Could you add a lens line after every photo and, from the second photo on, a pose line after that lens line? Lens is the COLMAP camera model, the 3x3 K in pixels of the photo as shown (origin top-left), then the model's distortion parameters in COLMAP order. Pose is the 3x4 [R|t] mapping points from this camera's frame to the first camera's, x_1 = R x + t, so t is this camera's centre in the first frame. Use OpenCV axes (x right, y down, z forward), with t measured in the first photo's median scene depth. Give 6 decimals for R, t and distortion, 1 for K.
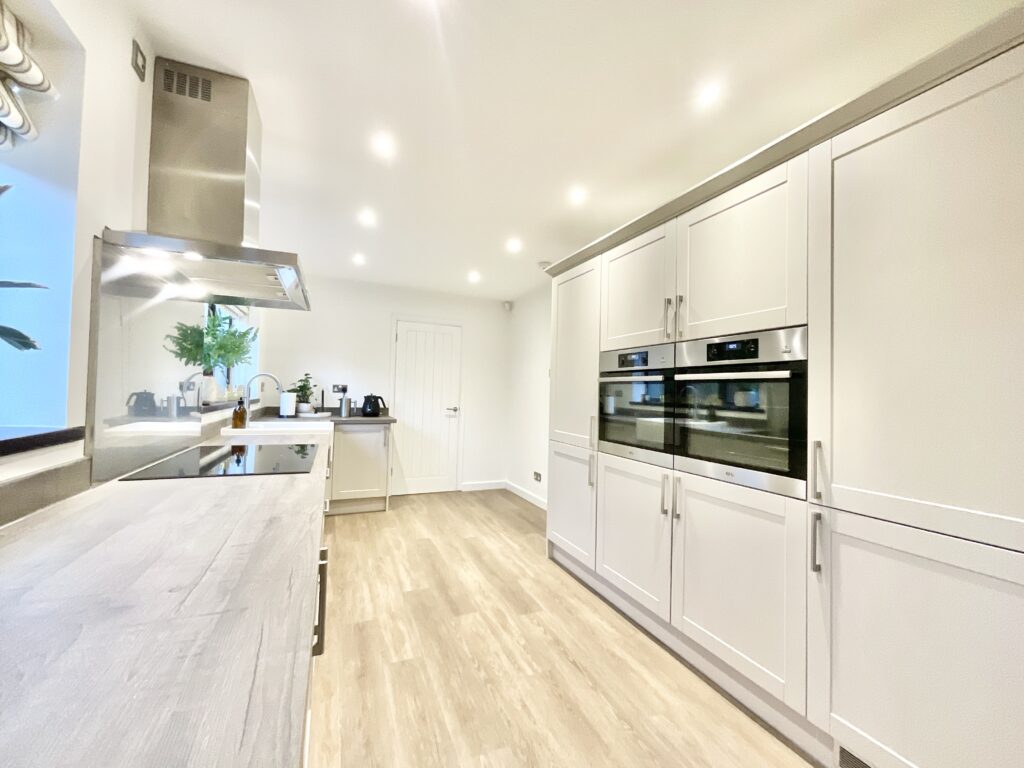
lens RADIAL K [[414.7, 0, 514.3], [0, 414.7, 385.2], [0, 0, 1]] dist [-0.012250, -0.000025]
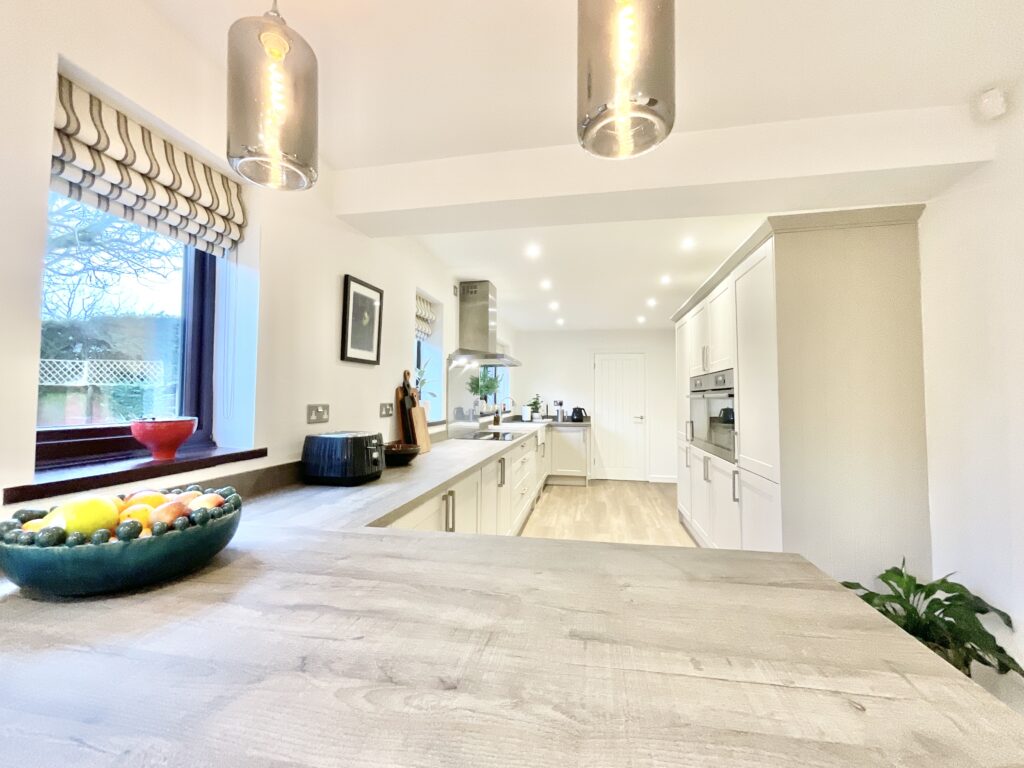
lens RADIAL K [[414.7, 0, 512.4], [0, 414.7, 385.9], [0, 0, 1]] dist [-0.012250, -0.000025]
pose [[0.825144, -0.039996, -0.563504, 0.462832], [0.026406, 0.999131, -0.032250, -0.016519], [0.564304, 0.011731, 0.825484, -0.530061]]
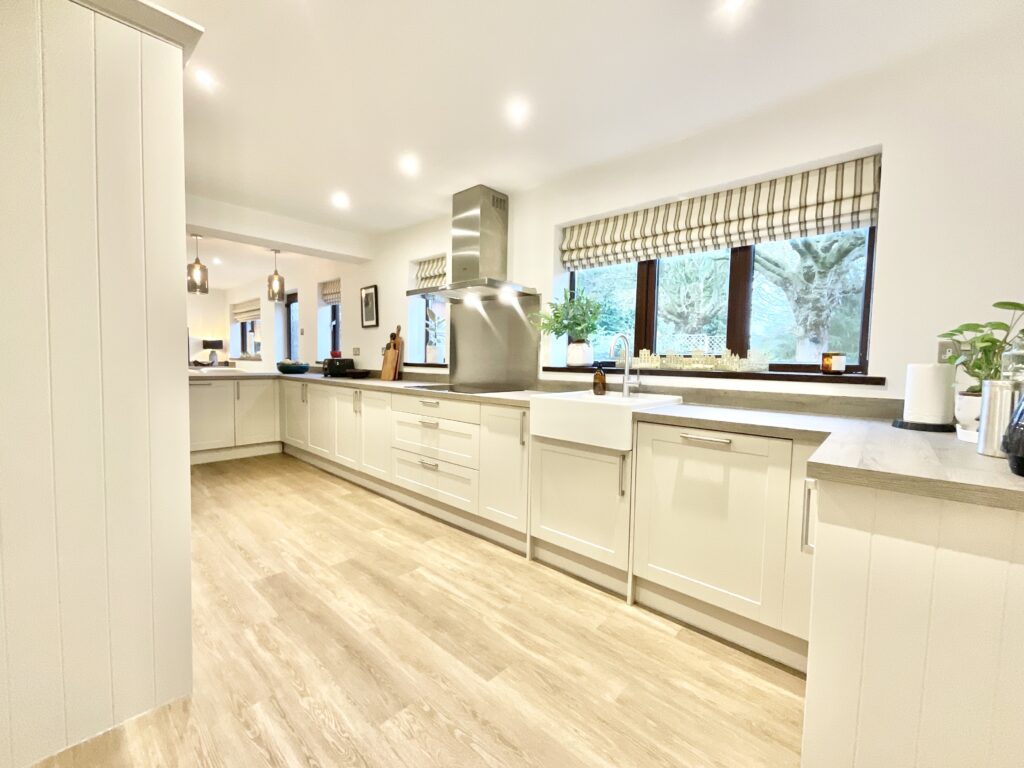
lens RADIAL K [[414.7, 0, 496.5], [0, 414.7, 386.7], [0, 0, 1]] dist [-0.012250, -0.000025]
pose [[-0.919739, -0.026238, -0.391654, -0.046719], [-0.043298, 0.998456, 0.034789, 0.059856], [0.390136, 0.048955, -0.919455, 1.652928]]
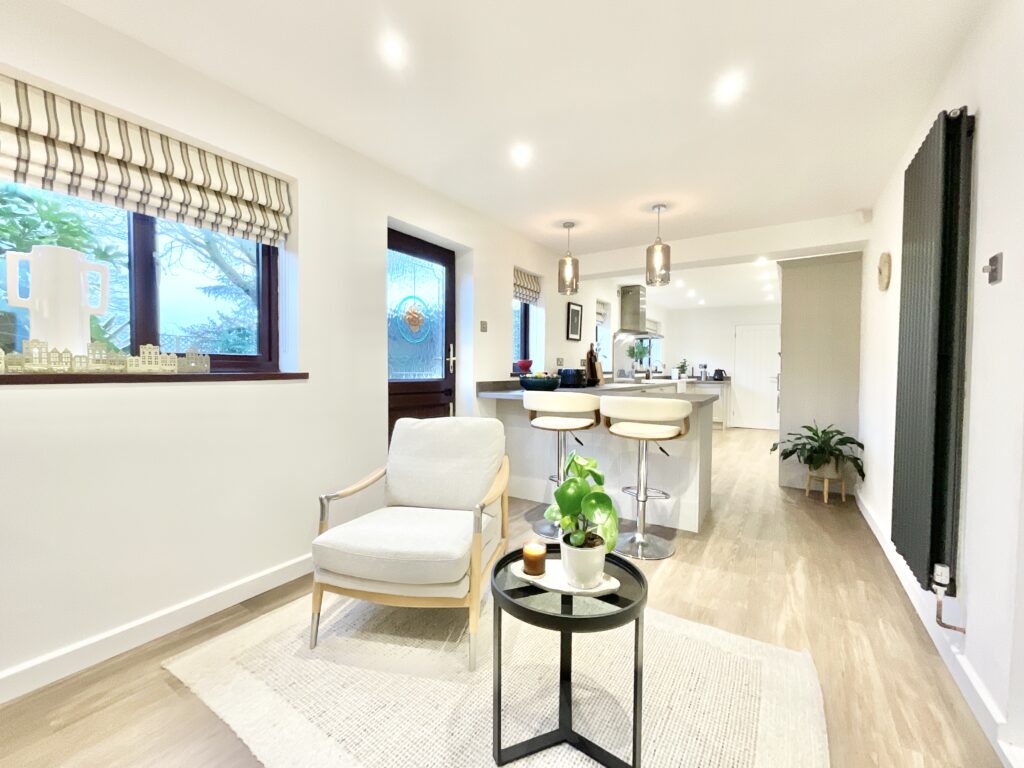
lens RADIAL K [[414.7, 0, 505.0], [0, 414.7, 387.8], [0, 0, 1]] dist [-0.012250, -0.000025]
pose [[0.533842, 0.012102, -0.845498, 1.097024], [0.023470, 0.999300, 0.029123, 0.048294], [0.845259, -0.035391, 0.533184, -1.215898]]
